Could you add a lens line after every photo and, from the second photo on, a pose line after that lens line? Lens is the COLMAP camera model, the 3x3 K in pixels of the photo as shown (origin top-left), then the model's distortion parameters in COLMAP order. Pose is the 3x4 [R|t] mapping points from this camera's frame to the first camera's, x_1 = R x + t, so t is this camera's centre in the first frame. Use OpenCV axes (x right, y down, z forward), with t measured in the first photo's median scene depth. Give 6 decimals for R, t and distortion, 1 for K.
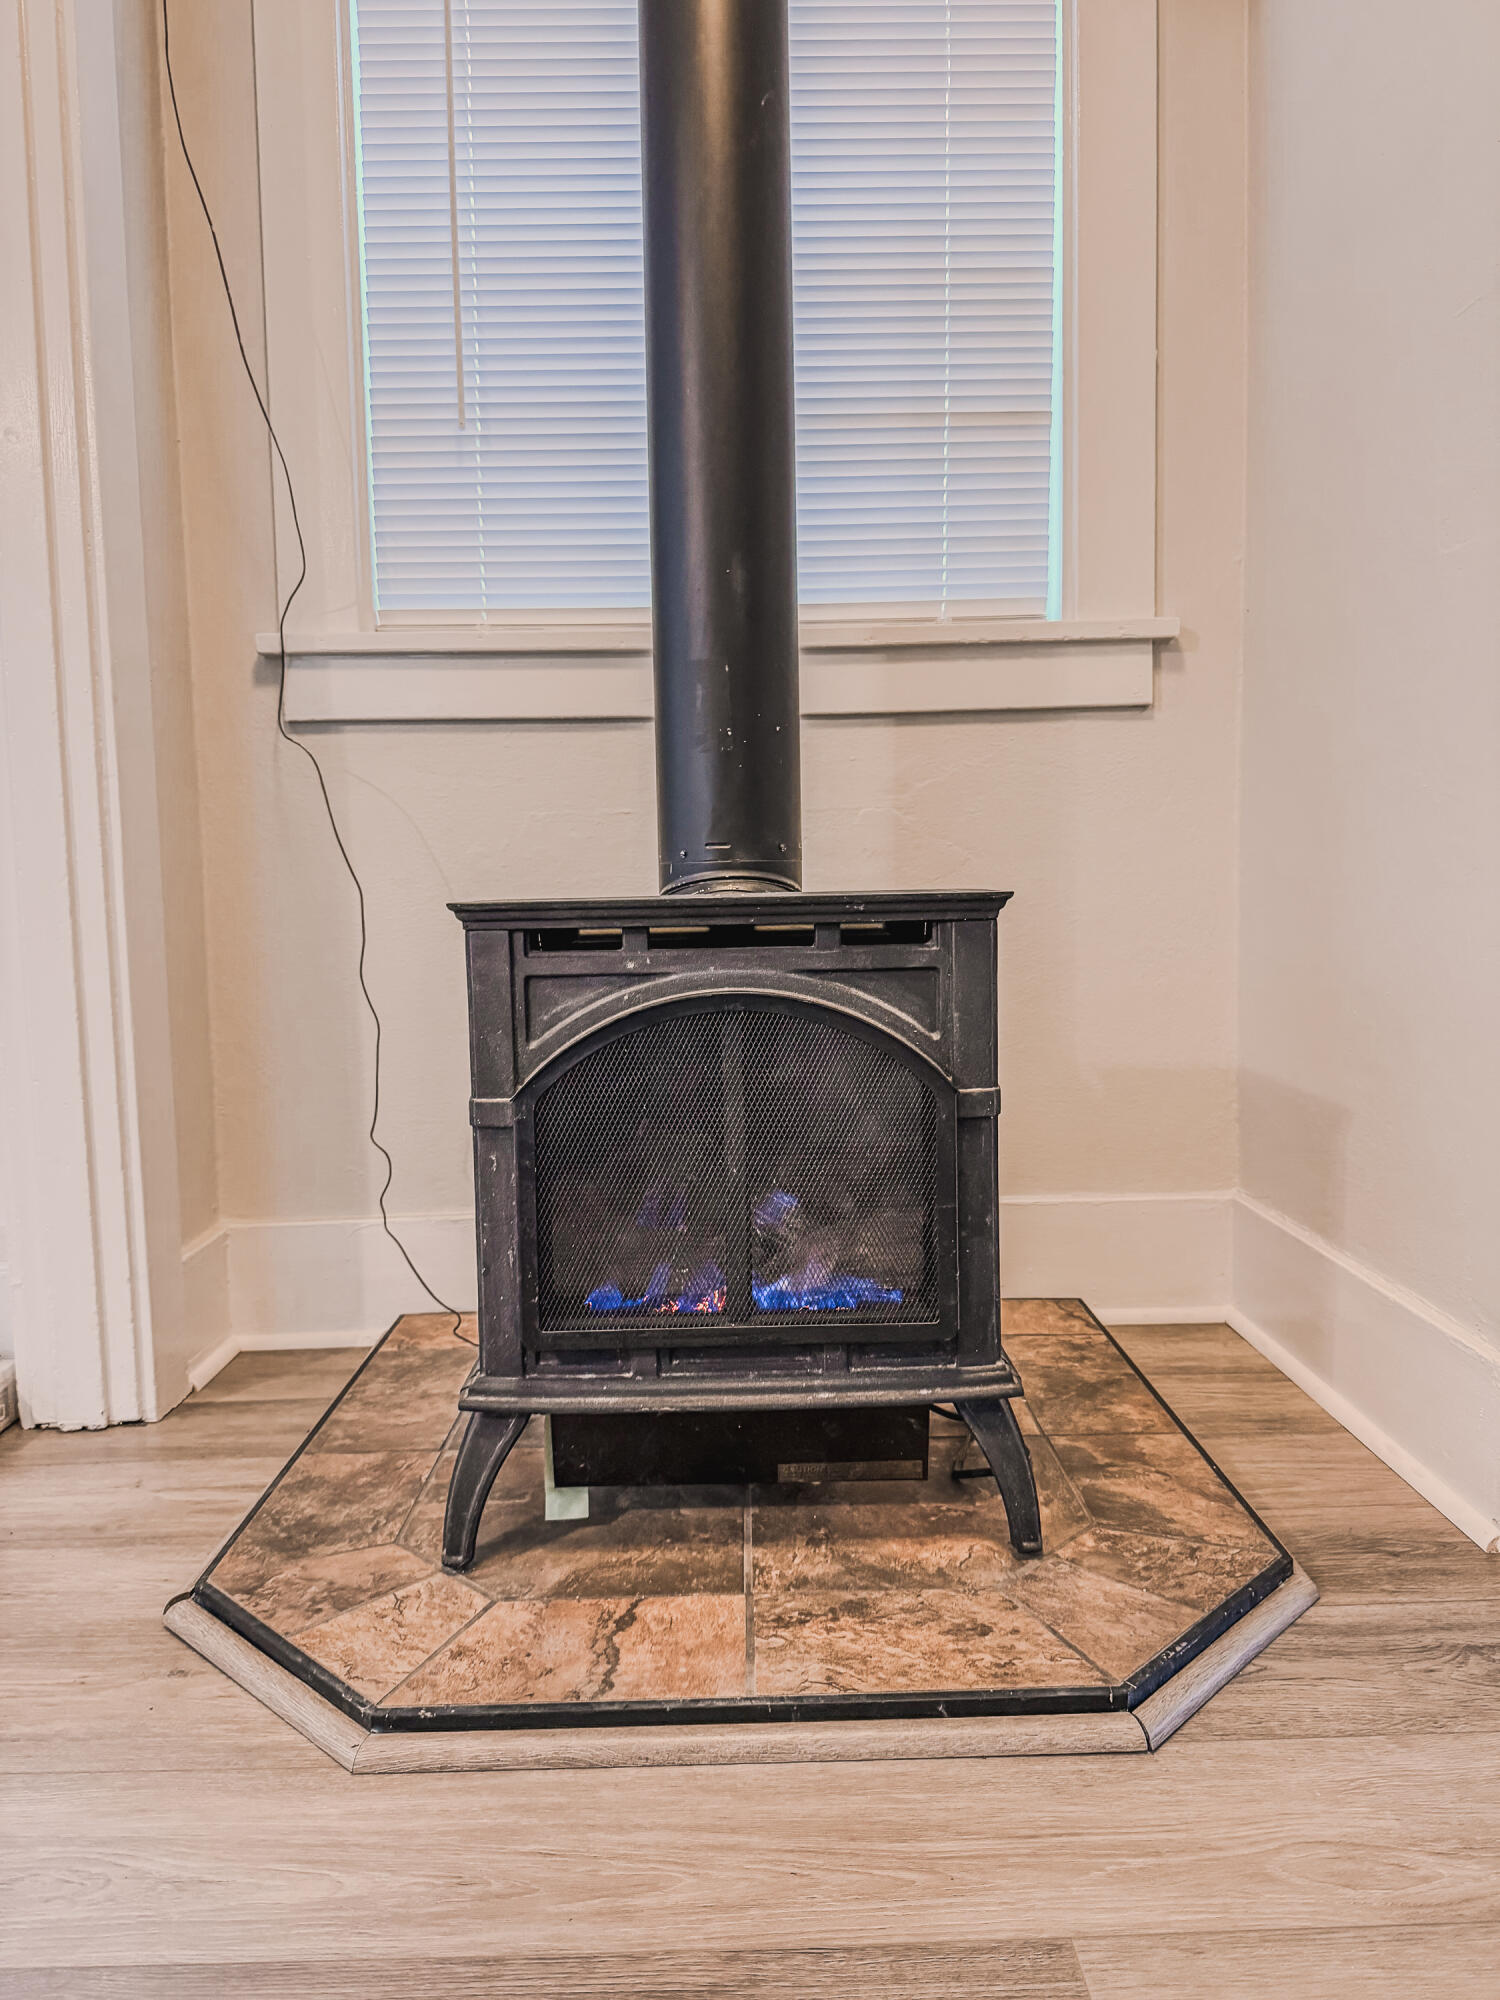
lens RADIAL K [[1405.9, 0, 750.0], [0, 1405.9, 1000.0], [0, 0, 1]] dist [0.039828, -0.024809]
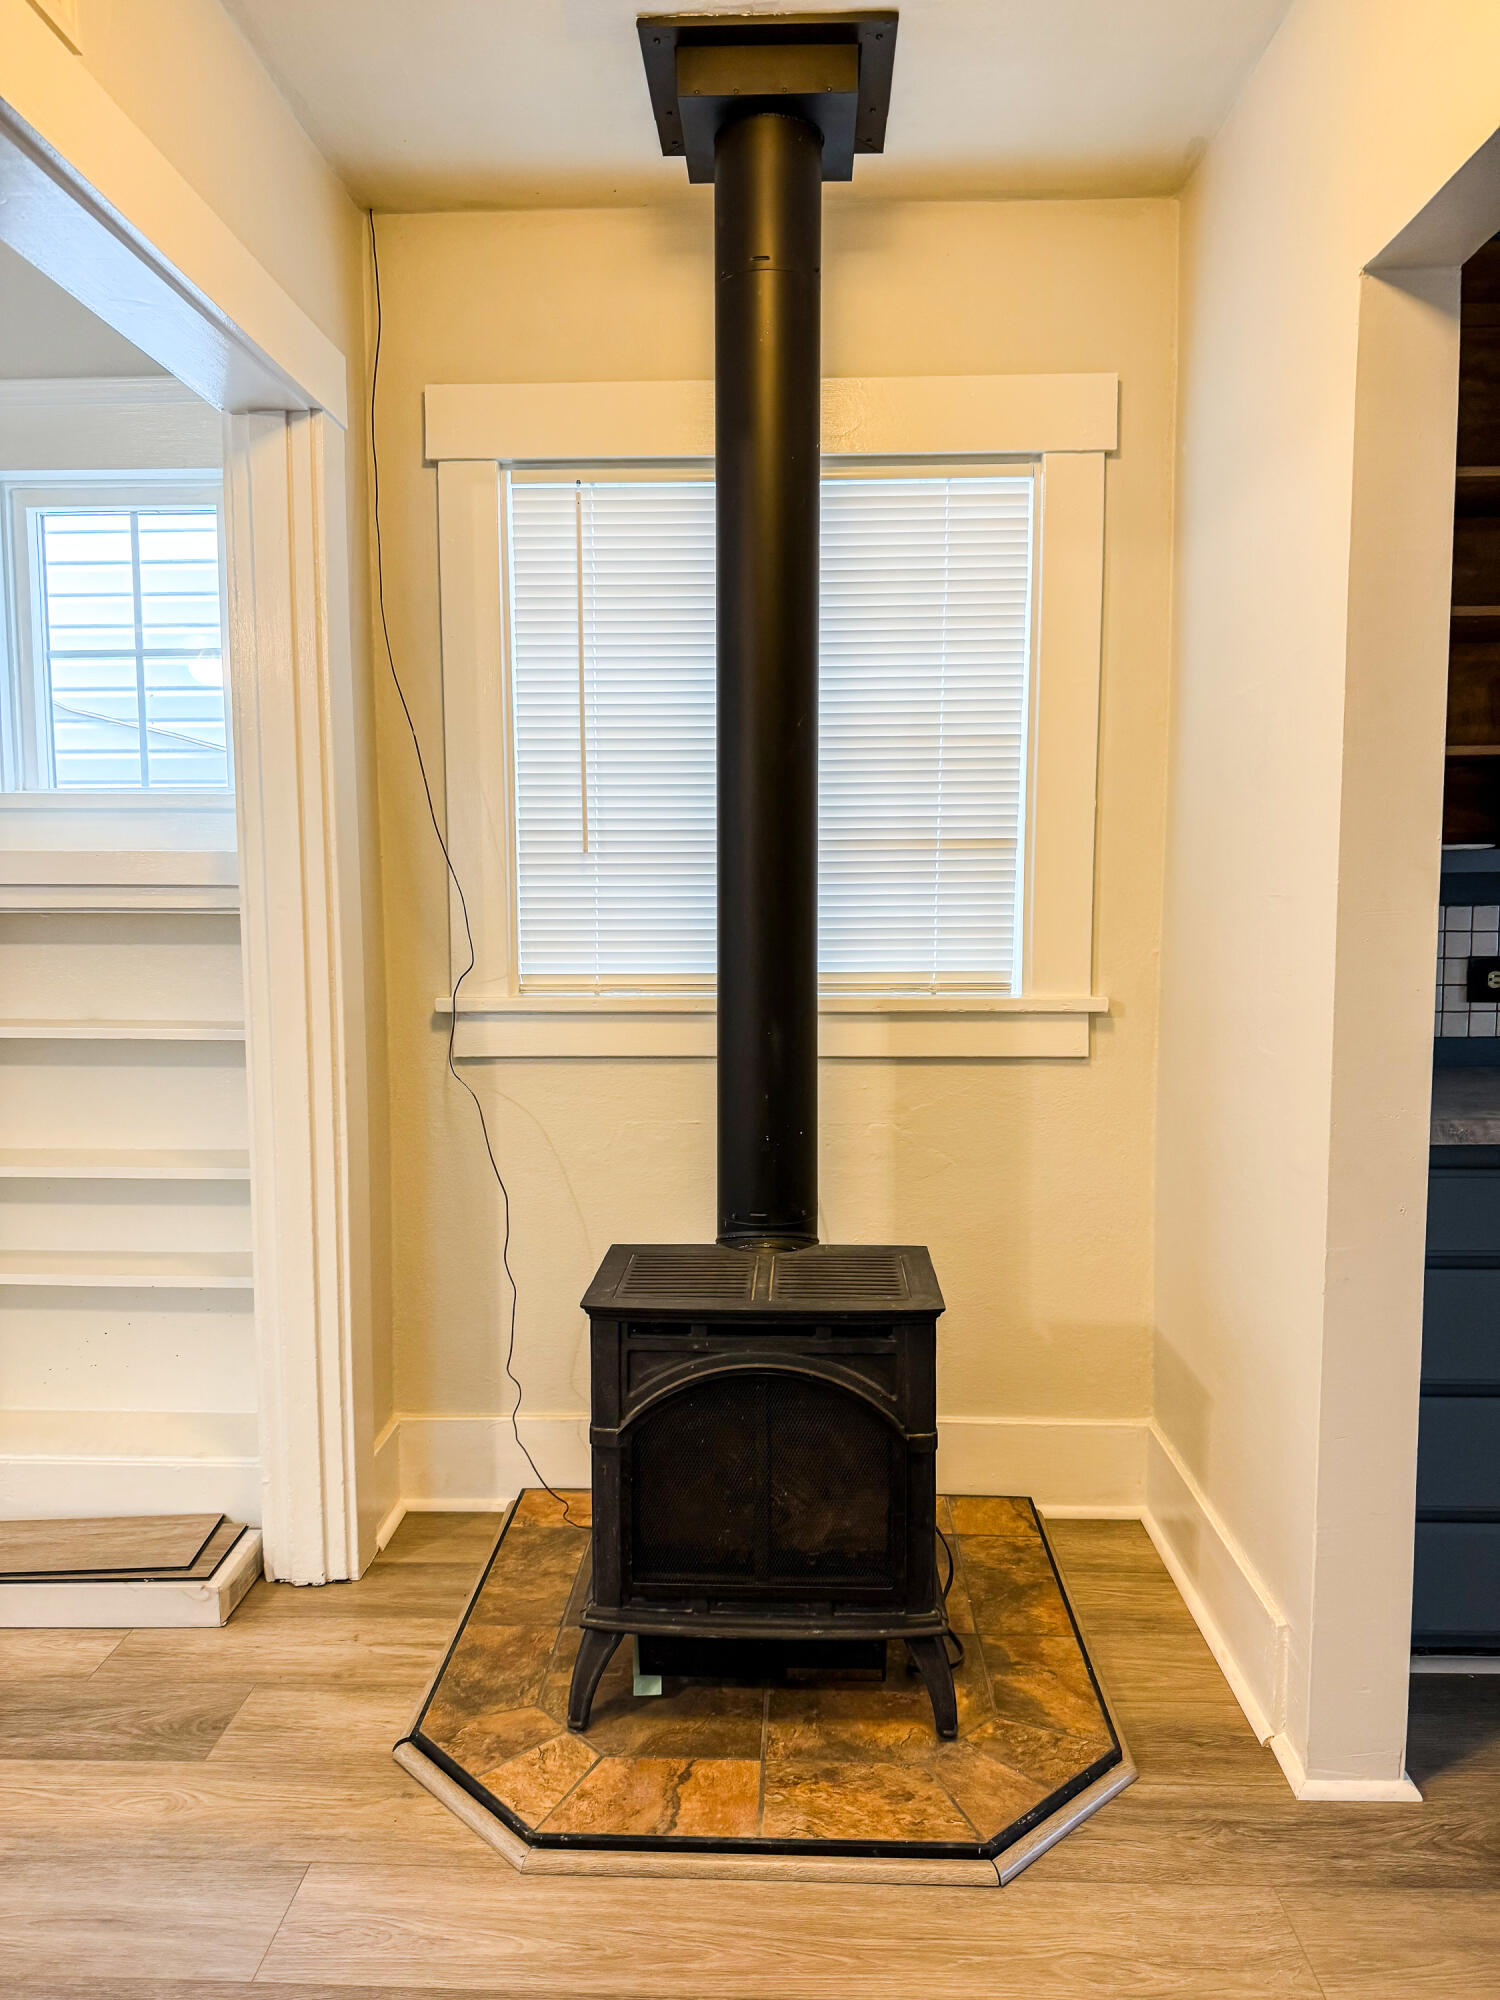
lens RADIAL K [[1395.3, 0, 740.4], [0, 1395.3, 995.8], [0, 0, 1]] dist [0.036277, -0.002974]
pose [[0.998283, 0.019006, -0.055408, 0.042884], [-0.019324, 0.999800, -0.005214, -0.403984], [0.055298, 0.006276, 0.998450, -0.547012]]
